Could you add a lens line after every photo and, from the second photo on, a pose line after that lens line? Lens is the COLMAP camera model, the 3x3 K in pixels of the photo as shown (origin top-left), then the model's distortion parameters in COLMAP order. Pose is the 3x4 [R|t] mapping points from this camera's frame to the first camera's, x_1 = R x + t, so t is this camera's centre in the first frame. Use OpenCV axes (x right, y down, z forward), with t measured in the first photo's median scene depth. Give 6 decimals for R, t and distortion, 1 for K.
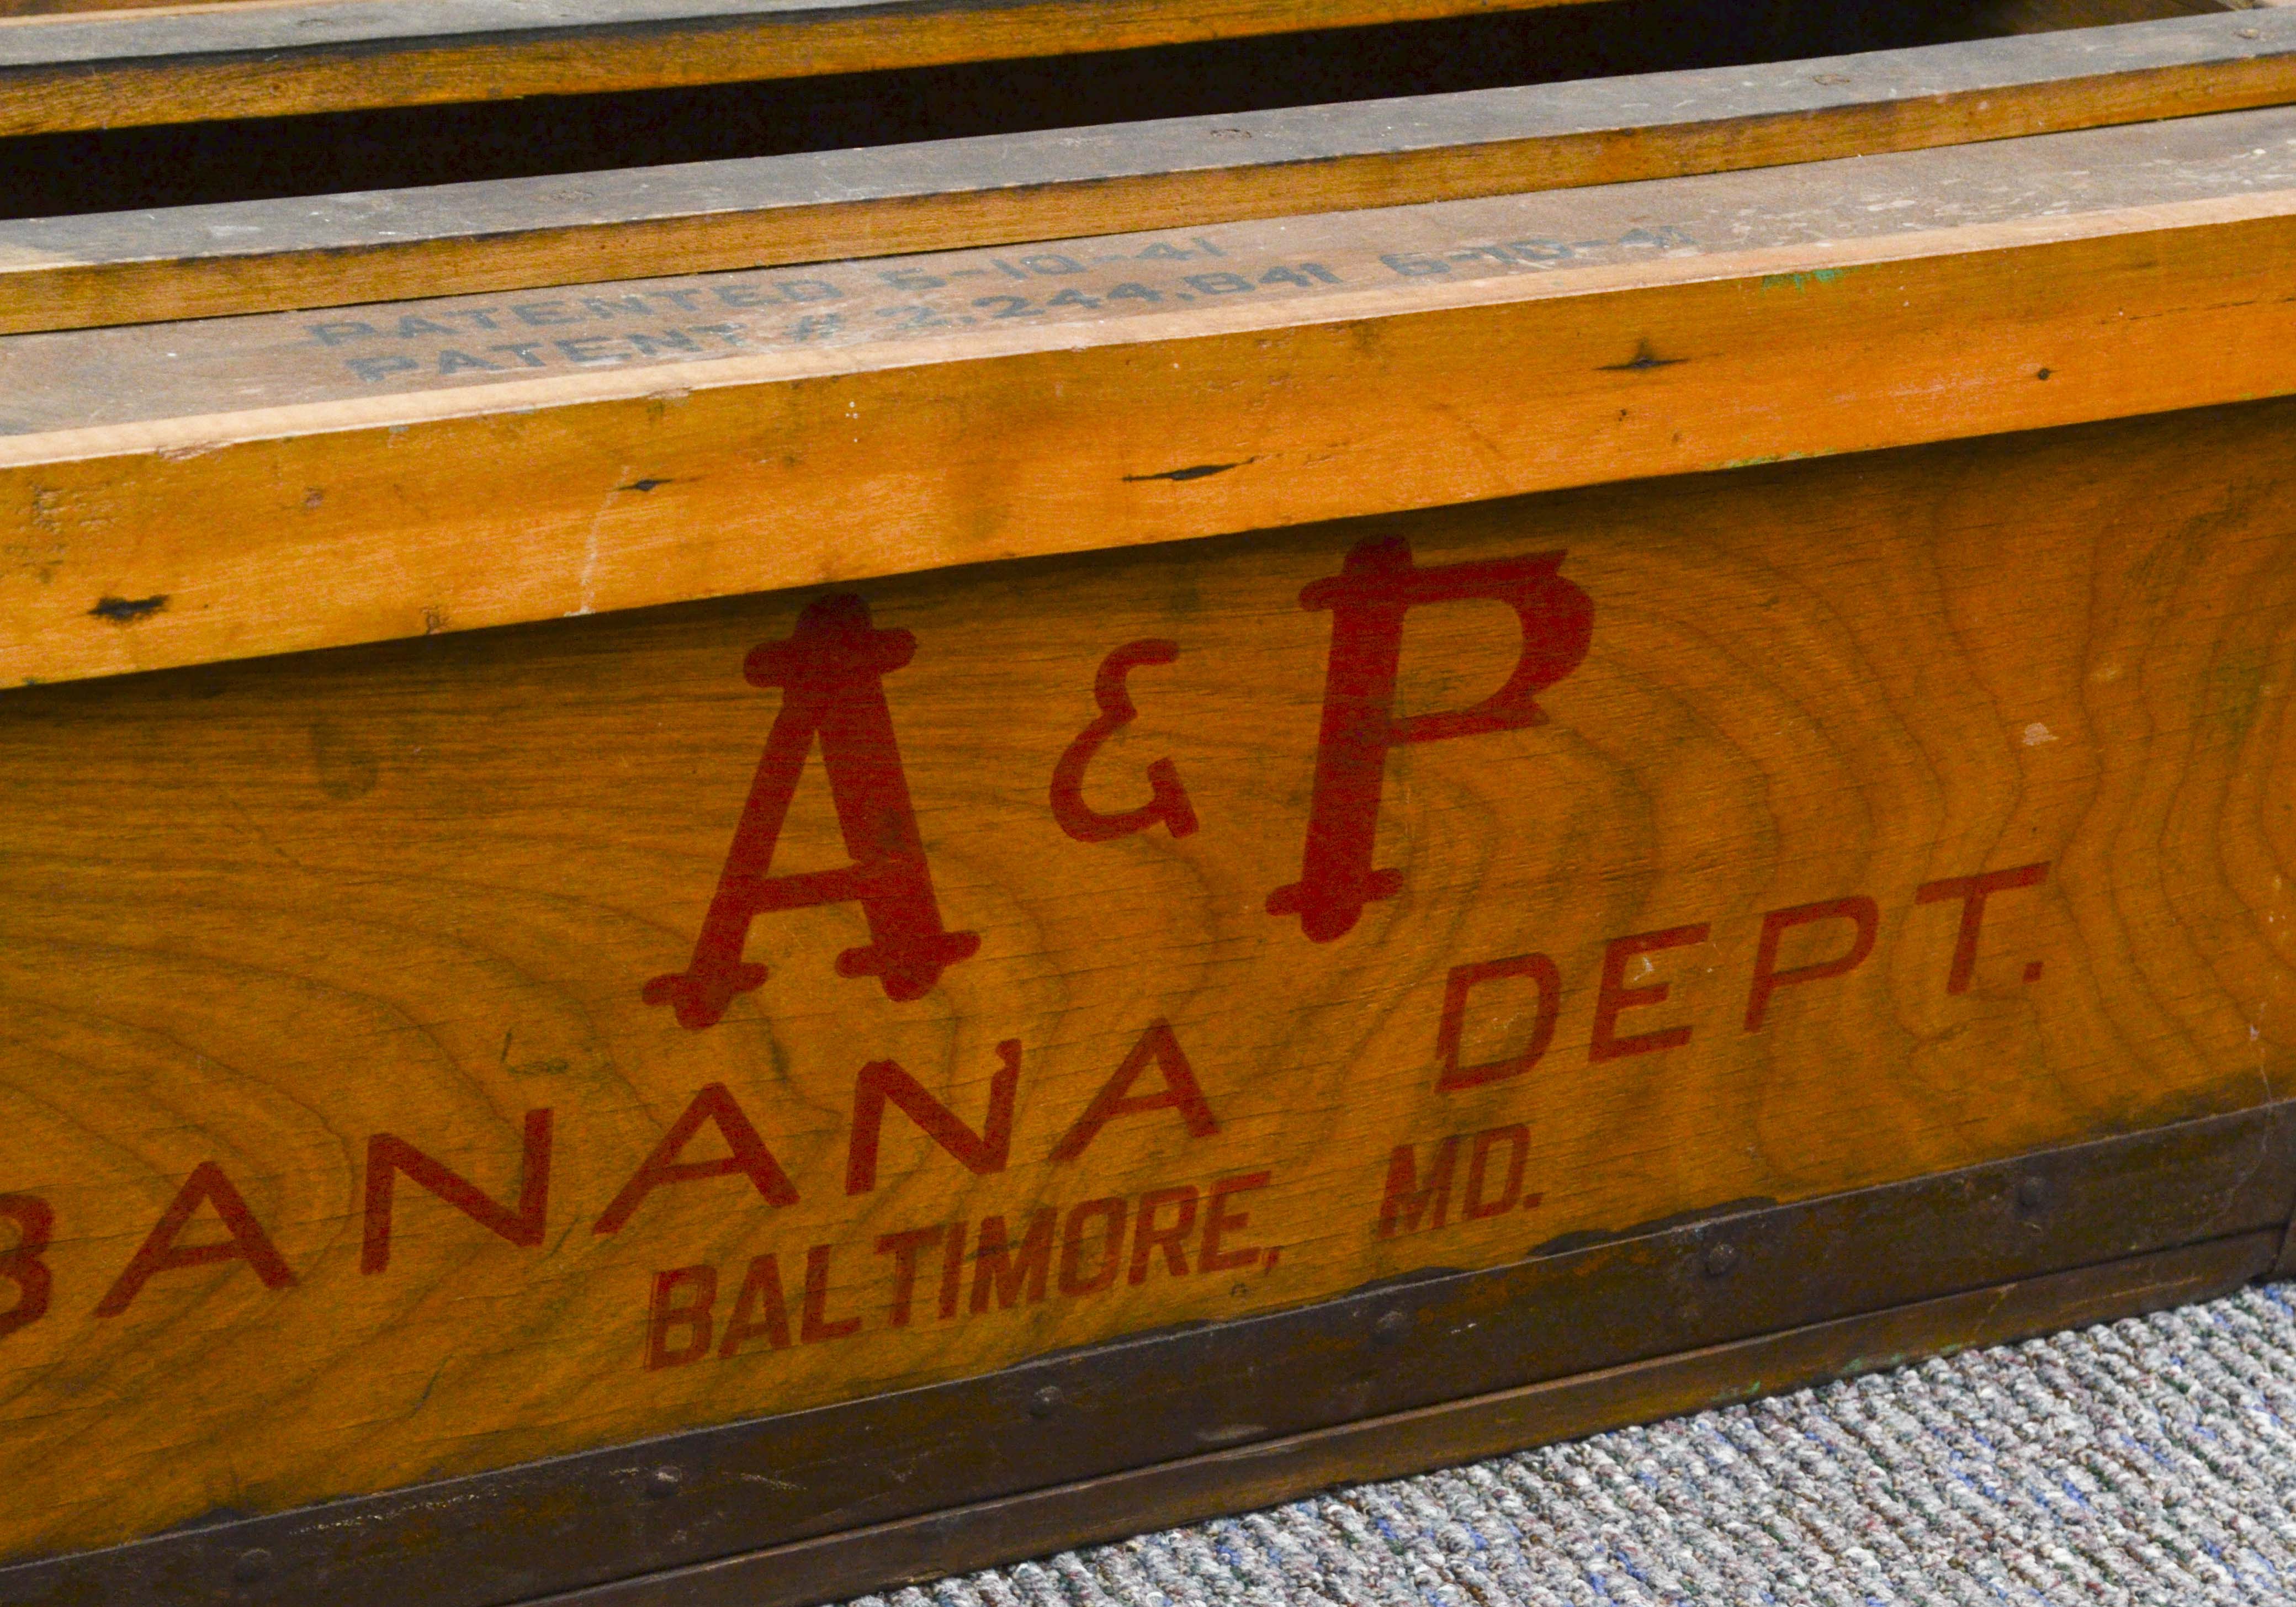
lens RADIAL K [[5767.1, 0, 1160.4], [0, 5767.1, 818.0], [0, 0, 1]] dist [0.027304, 0.000000]
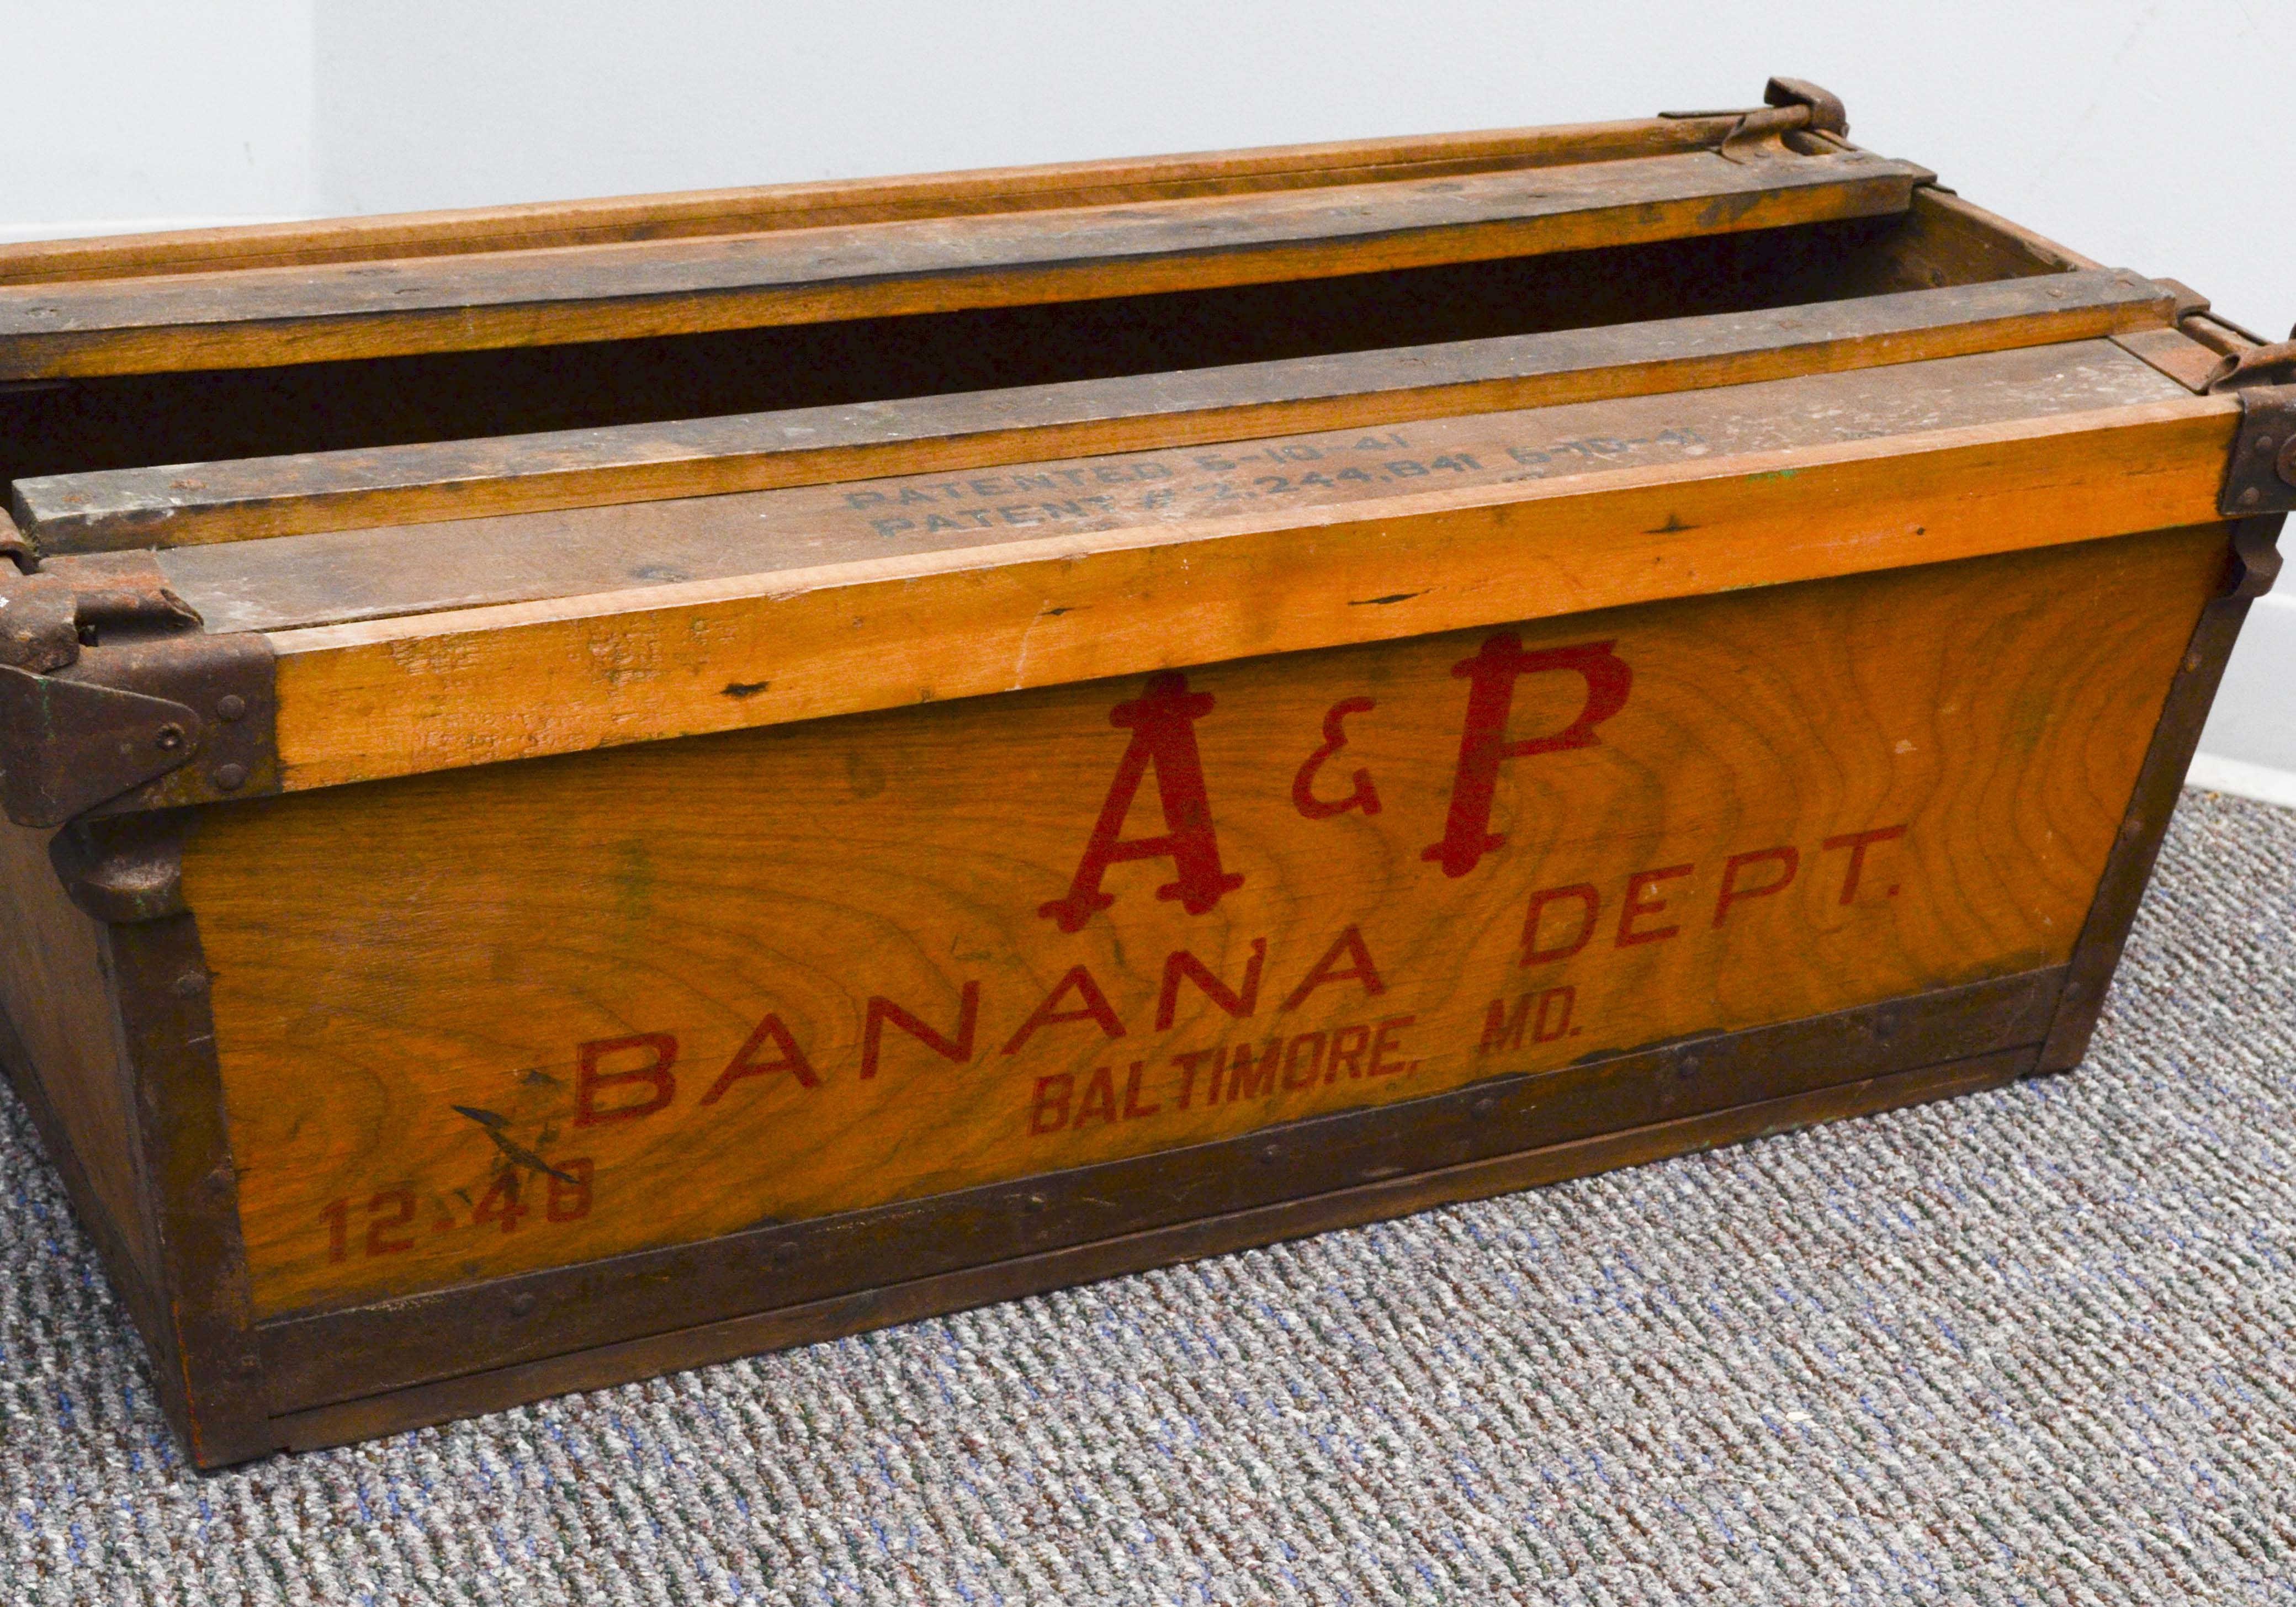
lens RADIAL K [[4006.1, 0, 1175.9], [0, 4006.1, 817.3], [0, 0, 1]] dist [-0.018284, 0.000000]
pose [[0.999438, 0.031407, -0.011743, -0.036418], [-0.030519, 0.997121, 0.069414, -0.069736], [0.013890, -0.069017, 0.997519, -0.105783]]
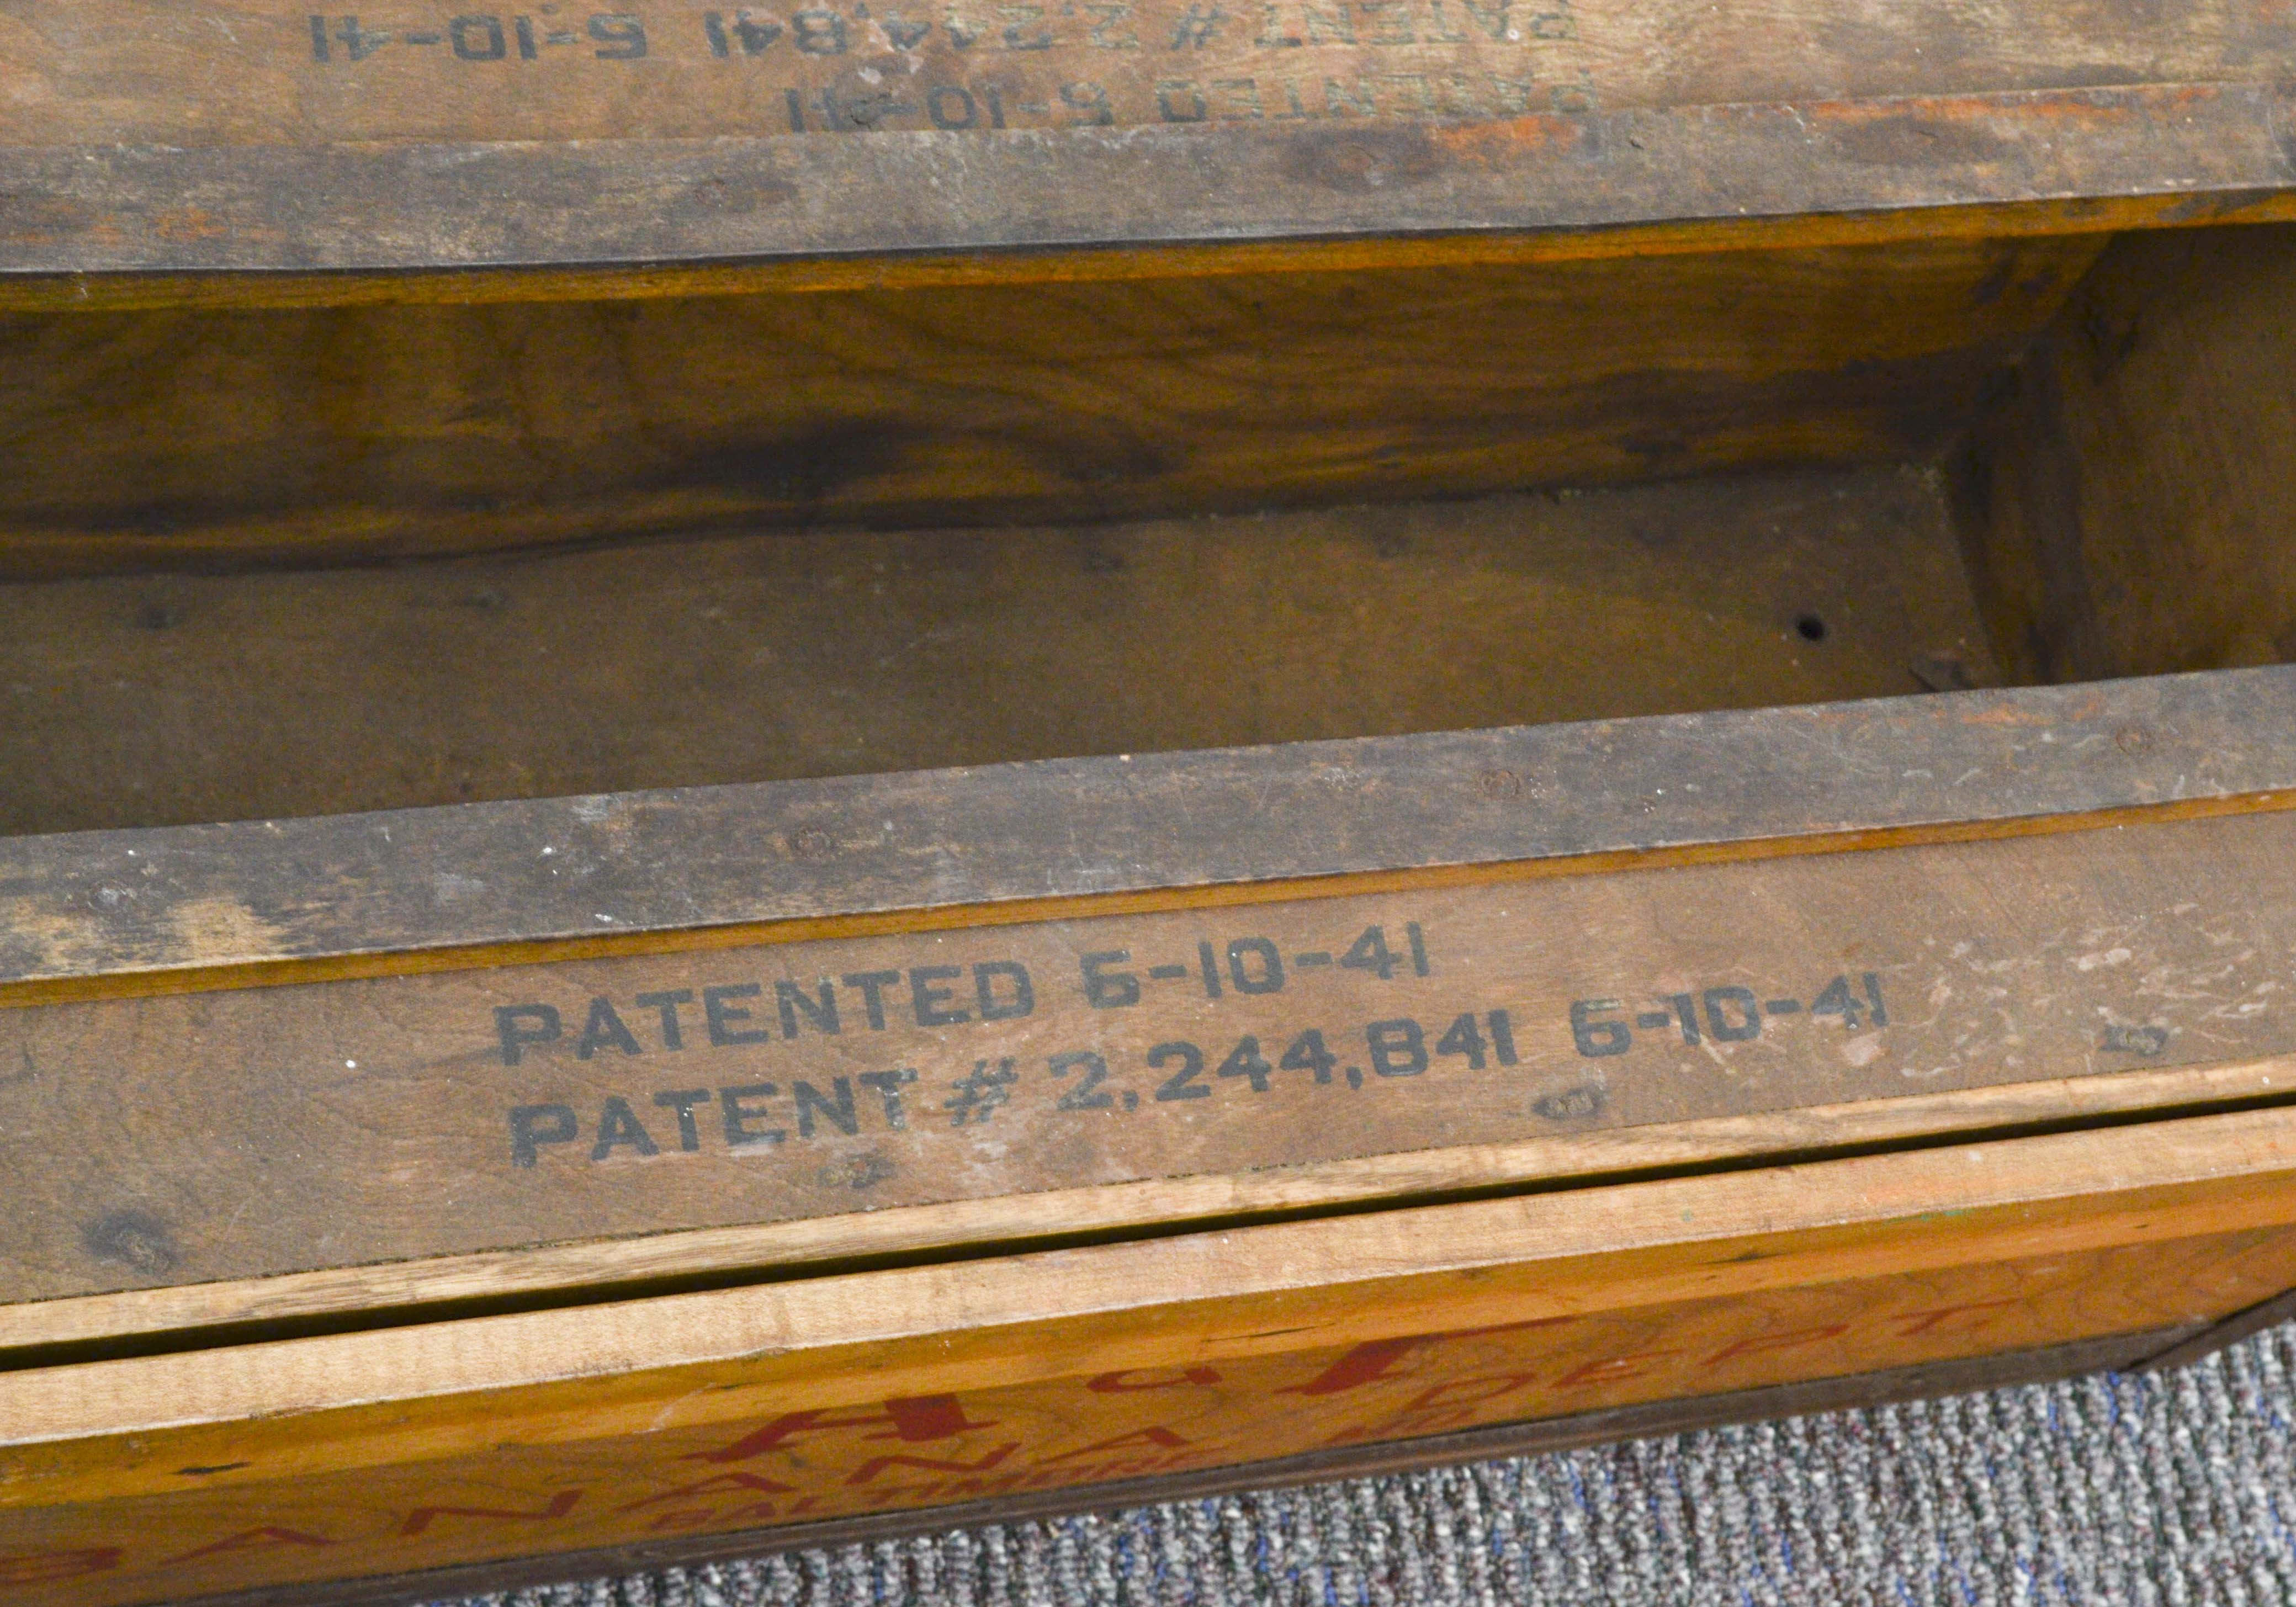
lens RADIAL K [[4402.1, 0, 1155.0], [0, 4402.1, 803.8], [0, 0, 1]] dist [-0.007654, 0.000000]
pose [[0.939043, 0.342200, 0.033122, -0.069817], [-0.288150, 0.730833, 0.618752, -0.584438], [0.187530, -0.590579, 0.784888, 0.387933]]
